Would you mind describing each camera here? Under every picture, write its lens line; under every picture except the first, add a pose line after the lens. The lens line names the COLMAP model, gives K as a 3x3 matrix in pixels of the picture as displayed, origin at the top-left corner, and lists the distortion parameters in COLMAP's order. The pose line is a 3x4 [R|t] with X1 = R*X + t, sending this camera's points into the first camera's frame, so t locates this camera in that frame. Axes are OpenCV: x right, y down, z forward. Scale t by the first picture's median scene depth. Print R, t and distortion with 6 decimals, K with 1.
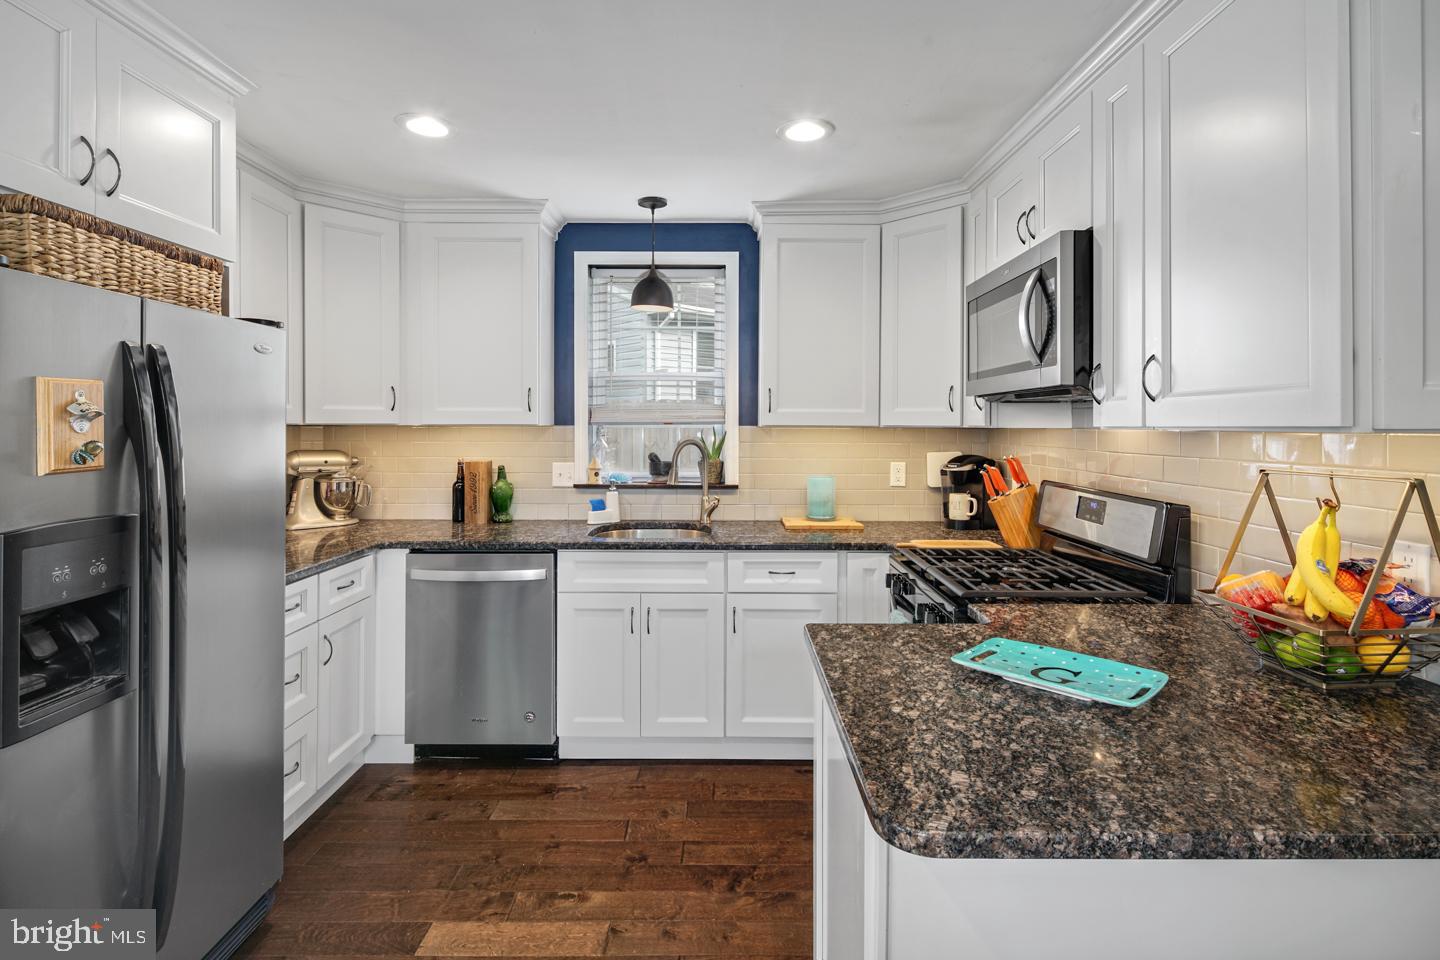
lens RADIAL K [[706.6, 0, 724.0], [0, 706.6, 424.1], [0, 0, 1]] dist [0.005527, -0.006090]
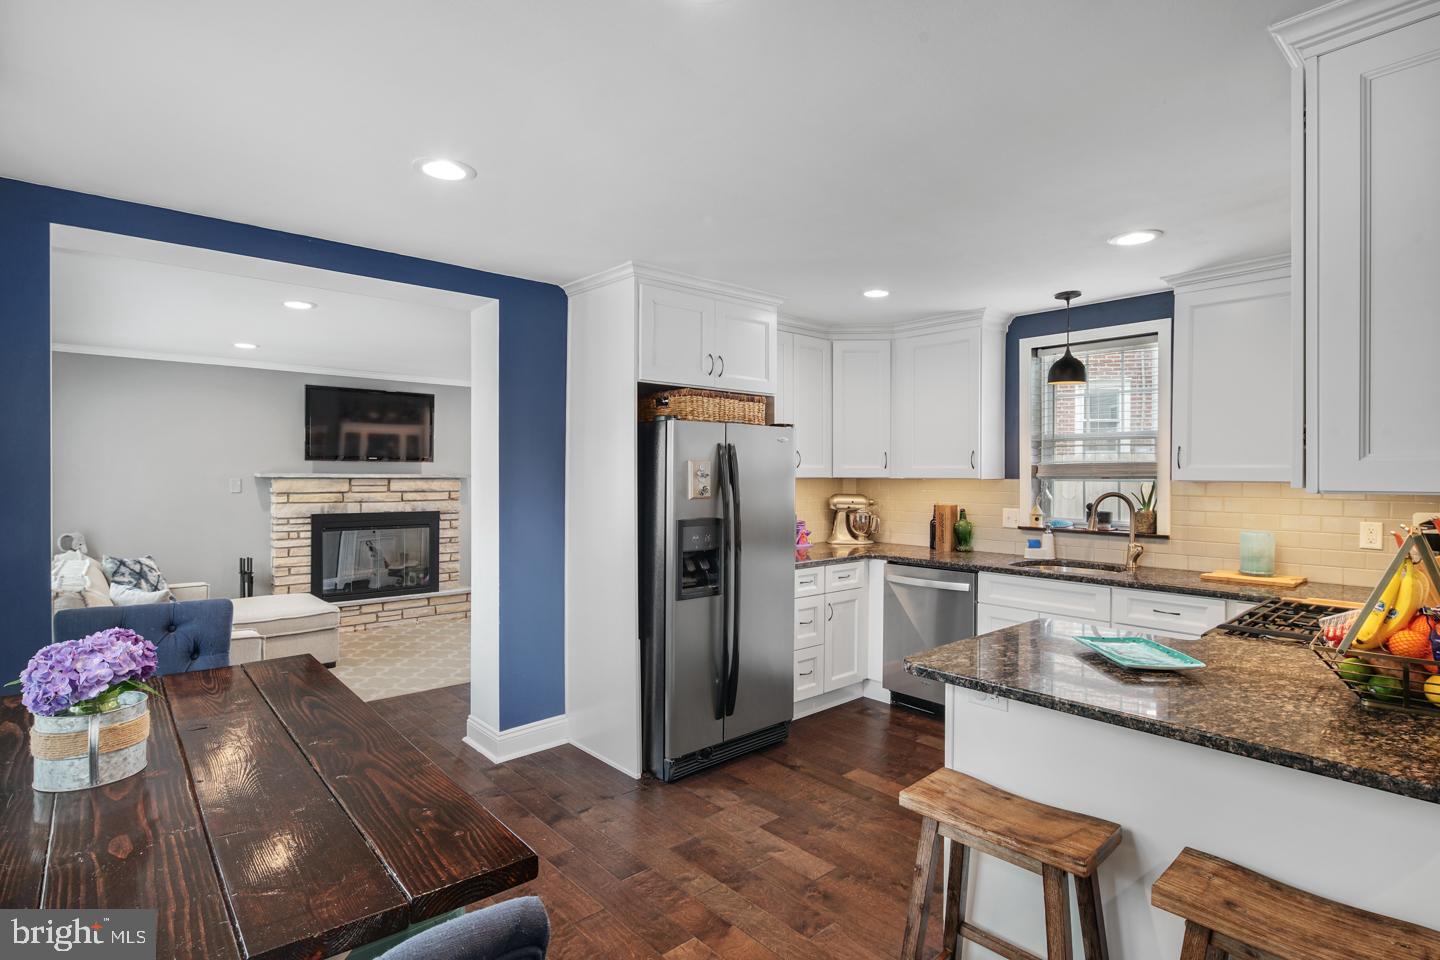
lens RADIAL K [[706.6, 0, 710.3], [0, 706.6, 475.5], [0, 0, 1]] dist [0.005527, -0.006090]
pose [[0.656159, 0.001955, -0.754620, 0.411176], [-0.000334, 0.999997, 0.002301, -0.007598], [0.754623, -0.001258, 0.656158, -0.253173]]
